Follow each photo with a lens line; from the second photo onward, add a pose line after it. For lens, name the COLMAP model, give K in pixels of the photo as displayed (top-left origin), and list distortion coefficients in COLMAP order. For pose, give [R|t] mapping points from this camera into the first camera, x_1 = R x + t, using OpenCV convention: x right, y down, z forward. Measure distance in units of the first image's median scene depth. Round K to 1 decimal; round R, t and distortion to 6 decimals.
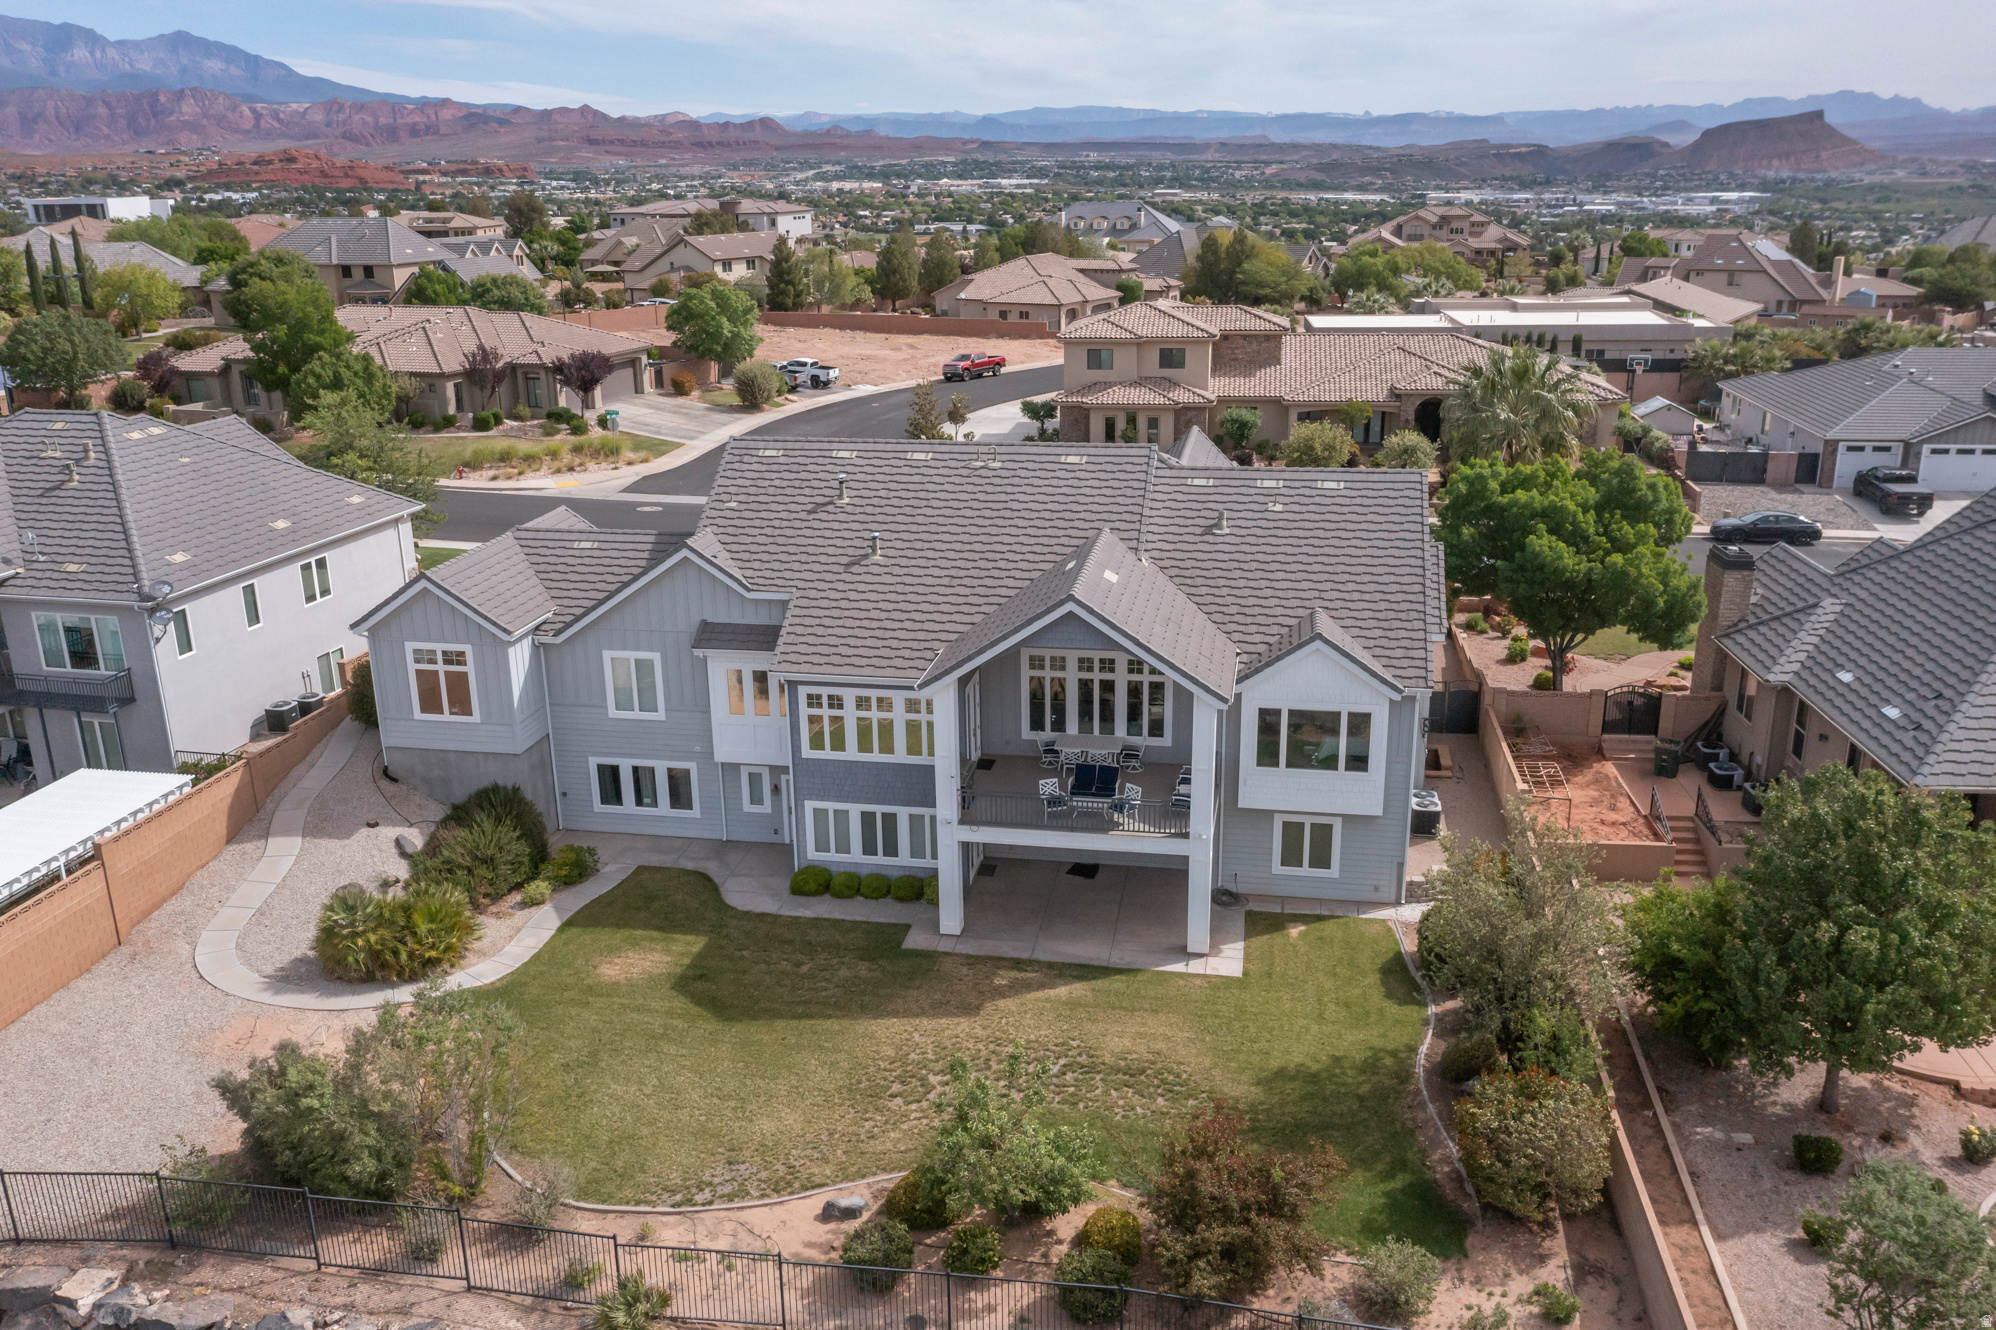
lens RADIAL K [[1580.4, 0, 988.4], [0, 1580.4, 667.9], [0, 0, 1]] dist [-0.008046, 0.011766]
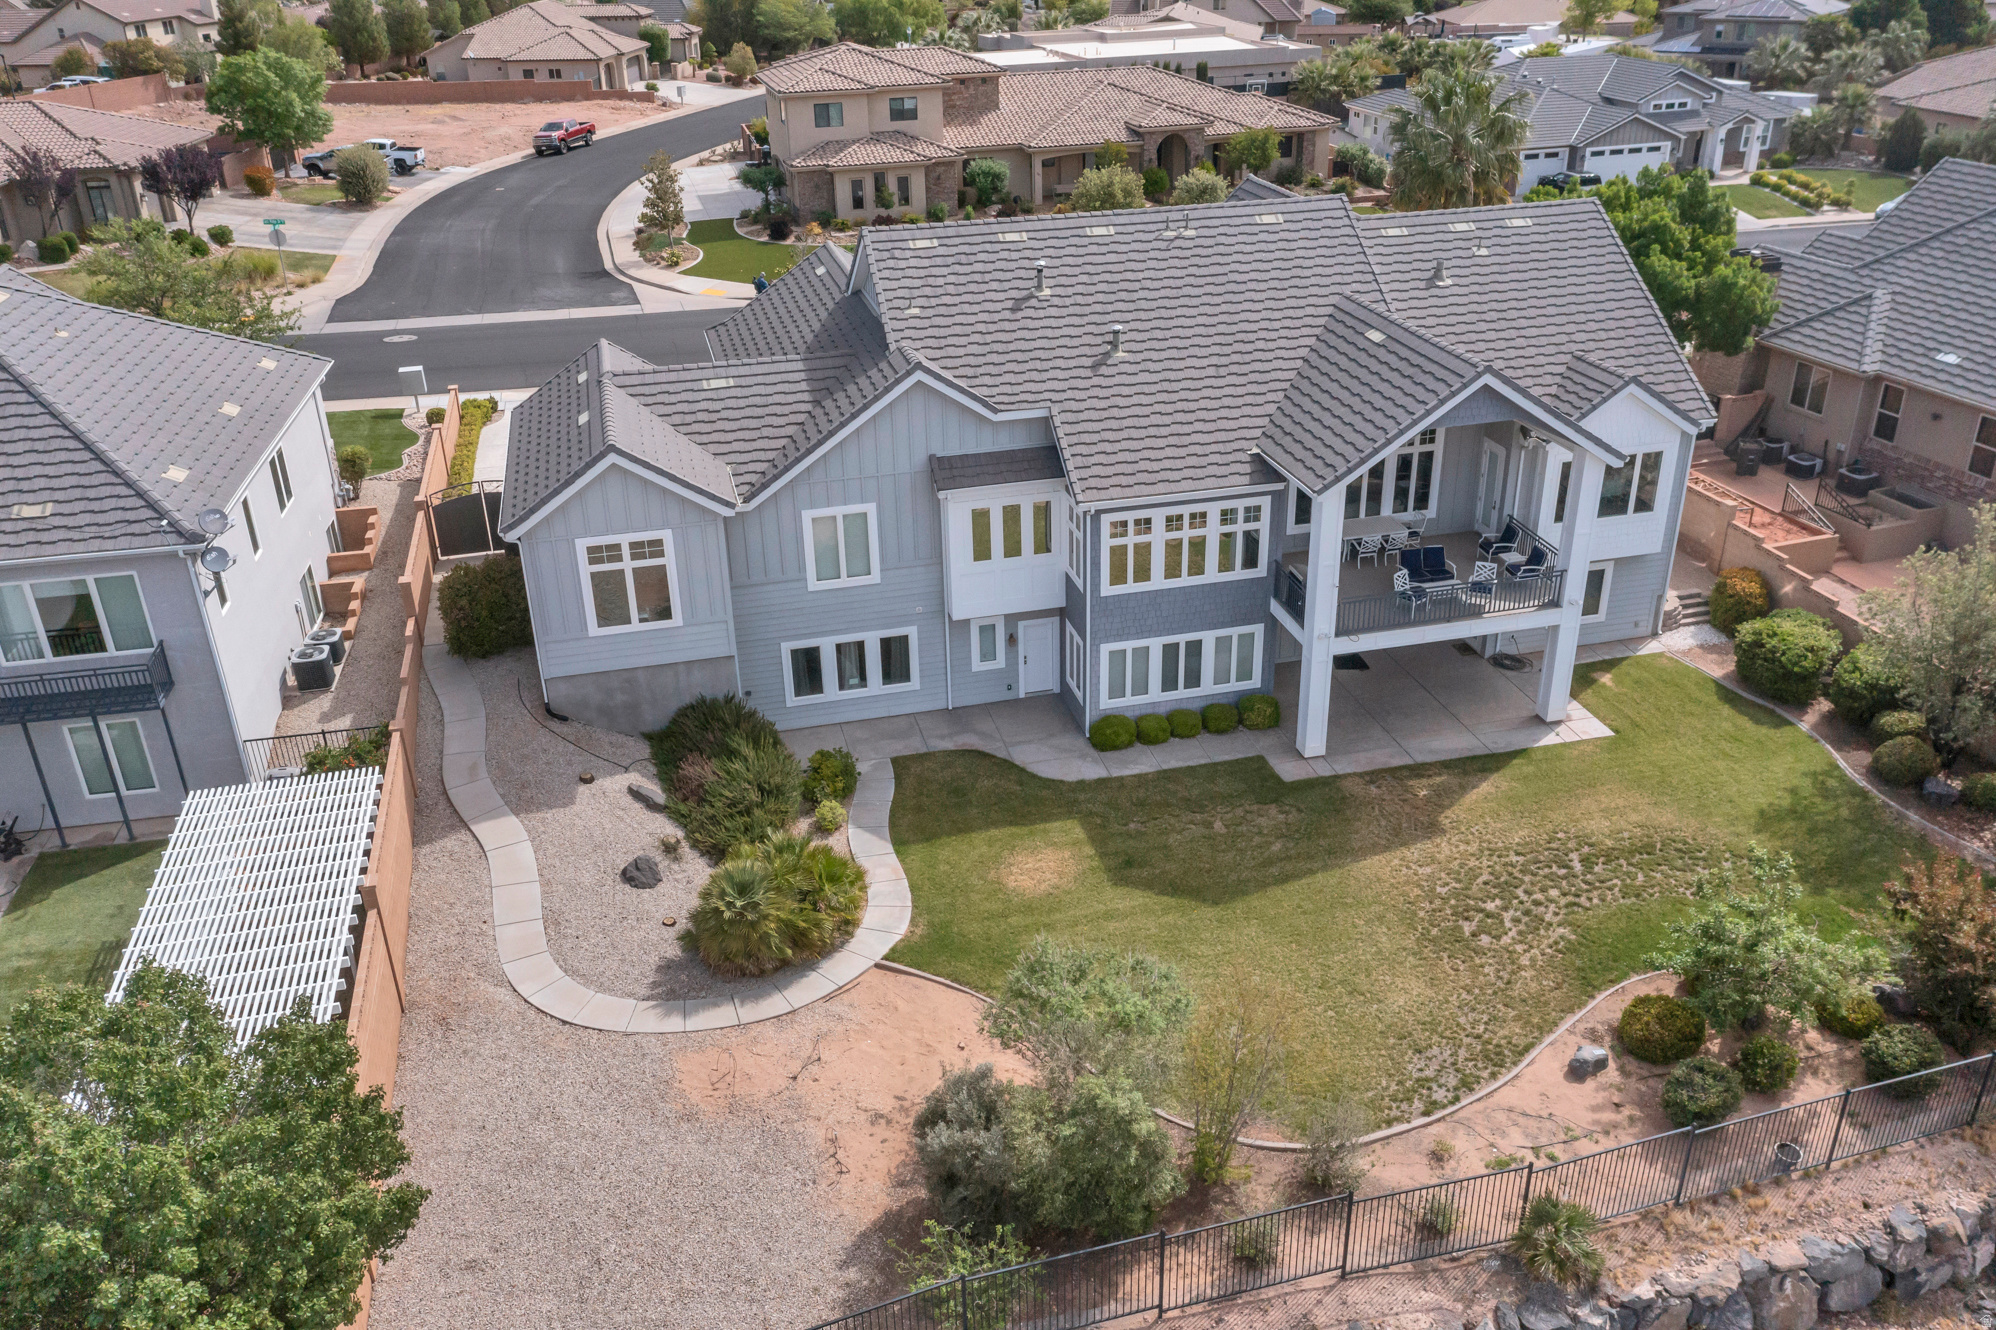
lens RADIAL K [[1574.8, 0, 994.6], [0, 1574.8, 670.9], [0, 0, 1]] dist [-0.002686, 0.005680]
pose [[0.909314, -0.192008, 0.369163, -0.439095], [0.135505, 0.975454, 0.173575, -0.054191], [-0.393429, -0.107811, 0.913012, 0.201834]]
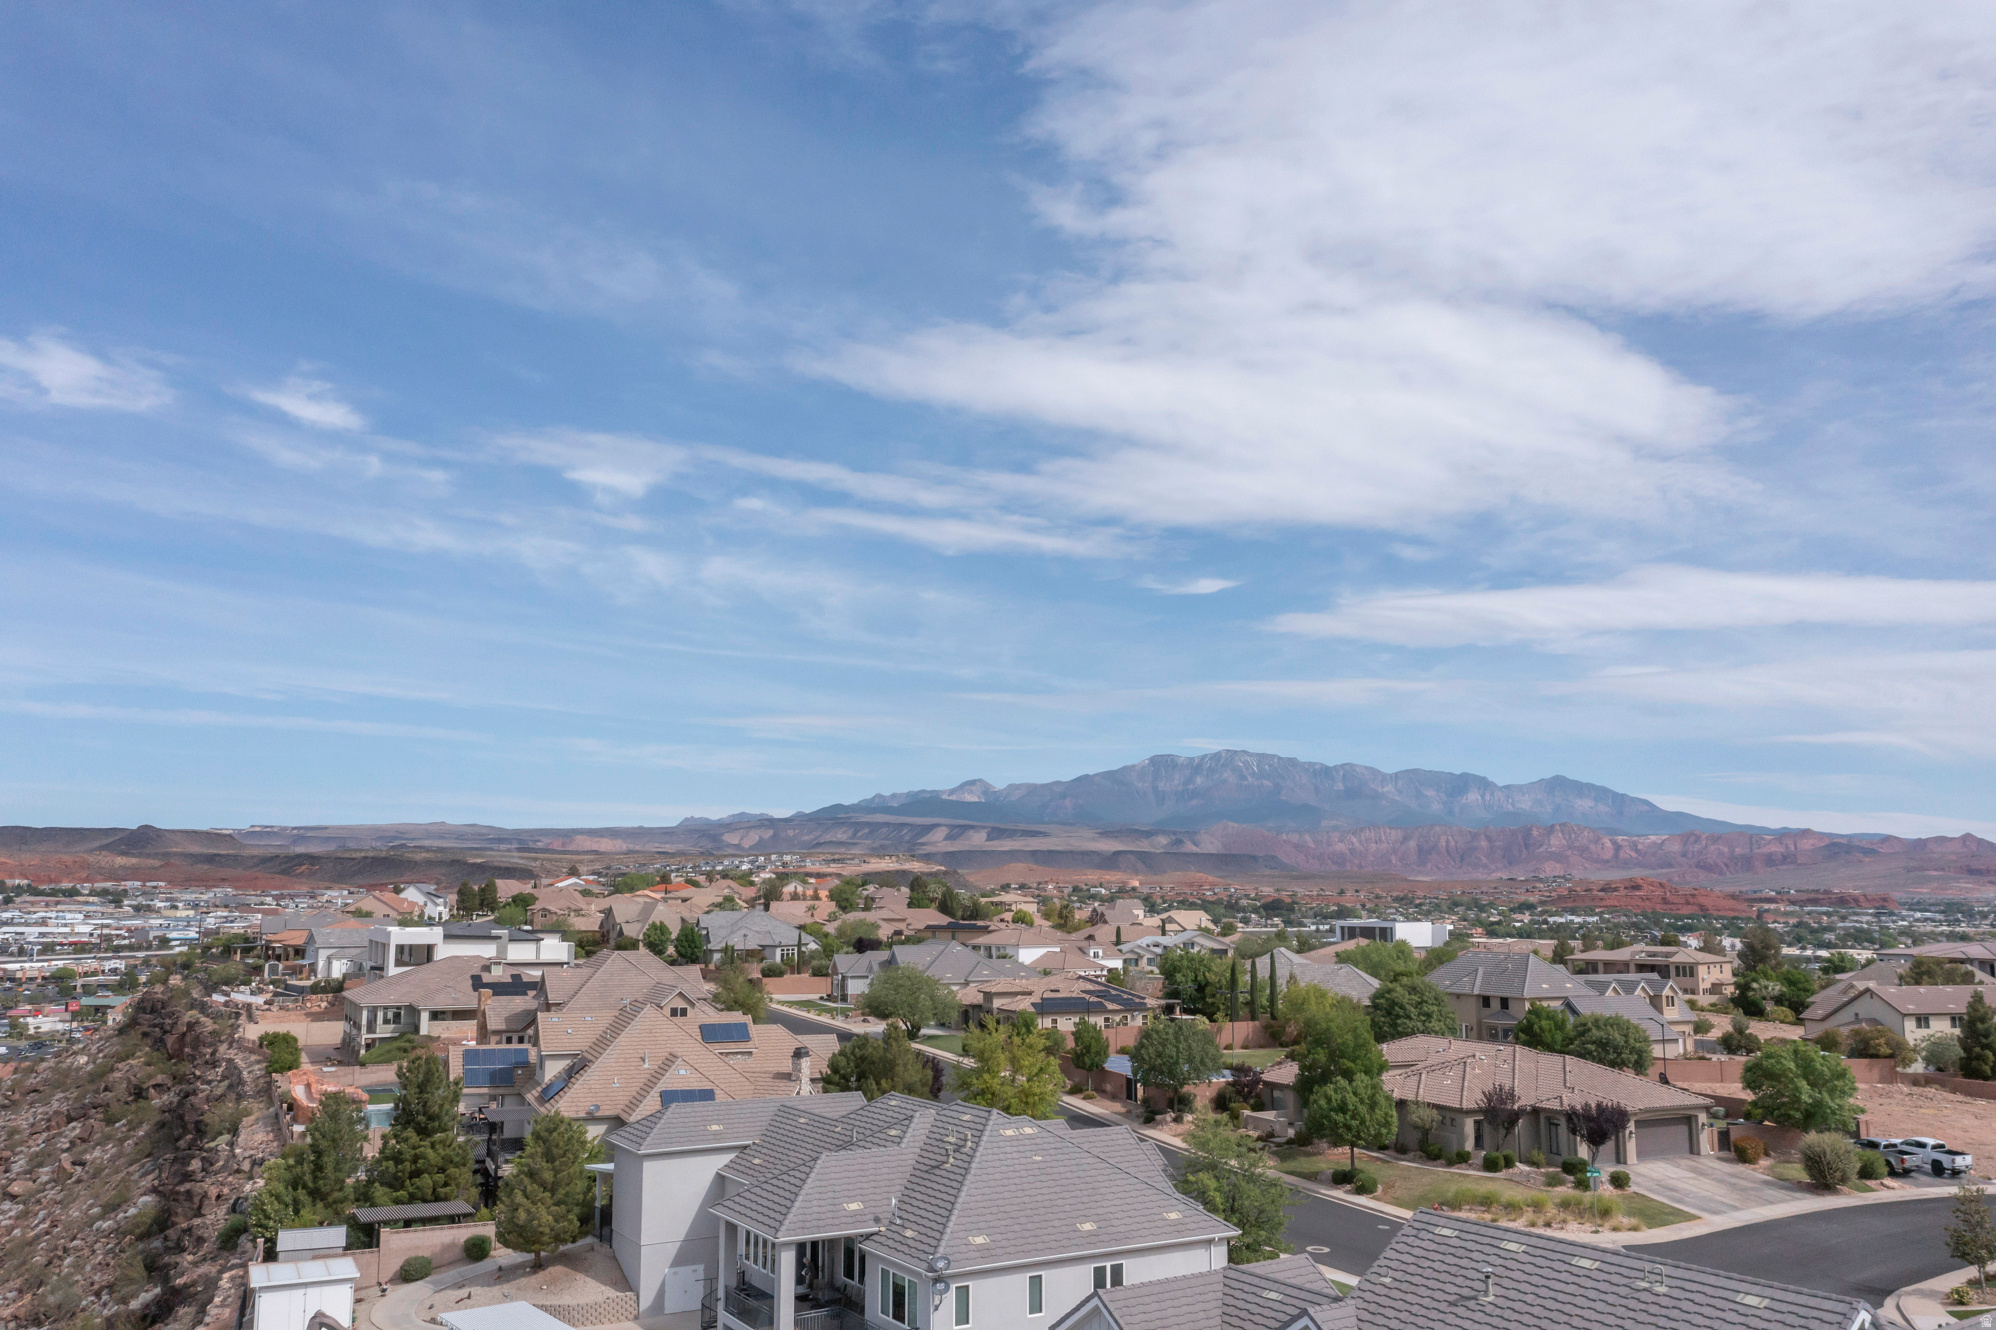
lens RADIAL K [[1574.8, 0, 994.6], [0, 1574.8, 670.9], [0, 0, 1]] dist [-0.002686, 0.005680]
pose [[0.705395, -0.085284, -0.703665, 0.357144], [-0.227743, 0.912827, -0.338938, -0.059380], [0.671230, 0.399340, 0.624481, 0.086156]]
